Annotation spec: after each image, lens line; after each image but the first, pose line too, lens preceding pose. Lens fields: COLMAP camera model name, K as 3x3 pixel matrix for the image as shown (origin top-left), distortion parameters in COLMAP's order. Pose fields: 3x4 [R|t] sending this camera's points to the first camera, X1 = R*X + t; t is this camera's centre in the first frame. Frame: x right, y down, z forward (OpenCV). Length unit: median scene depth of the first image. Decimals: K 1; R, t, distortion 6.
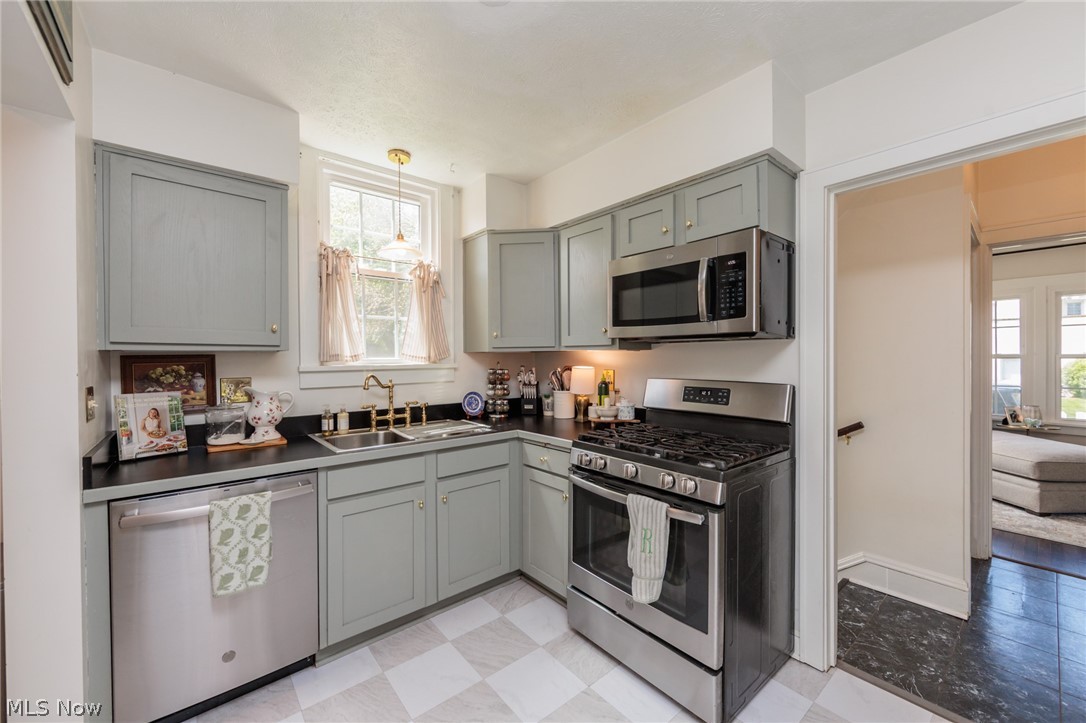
lens RADIAL K [[431.6, 0, 543.0], [0, 431.6, 361.5], [0, 0, 1]] dist [-0.001056, -0.000280]
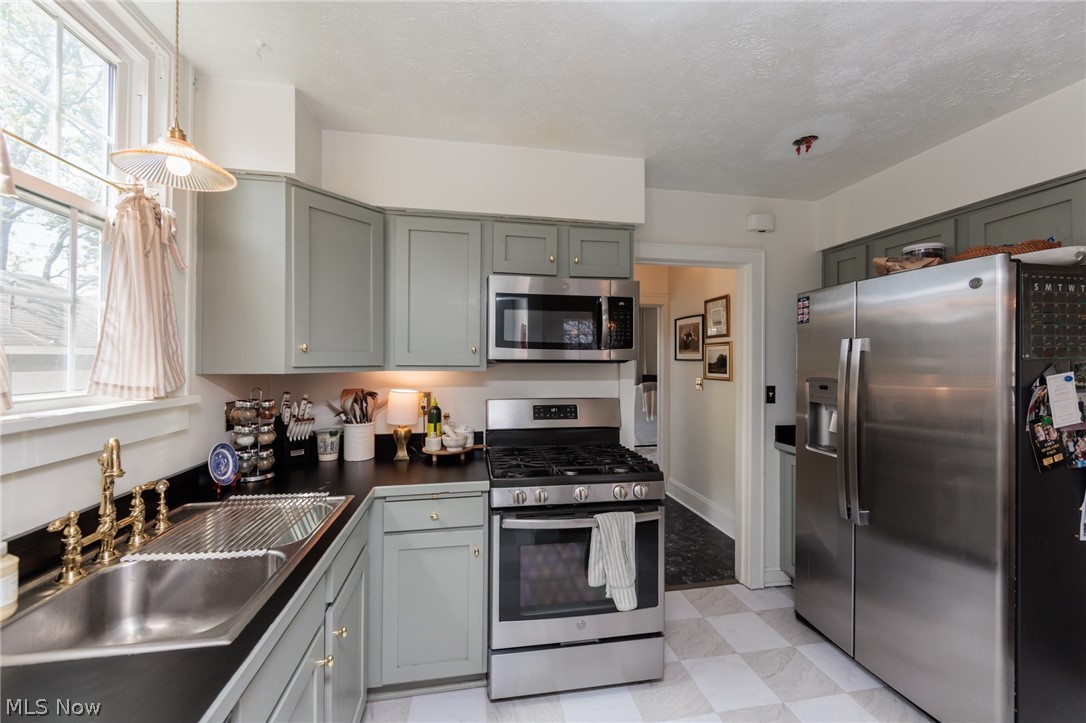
lens RADIAL K [[431.6, 0, 543.0], [0, 431.6, 361.5], [0, 0, 1]] dist [-0.001056, -0.000280]
pose [[0.488832, 0.006330, 0.872355, -0.529952], [0.003180, 0.999954, -0.009038, -0.036838], [-0.872372, 0.007192, 0.488790, 0.414996]]
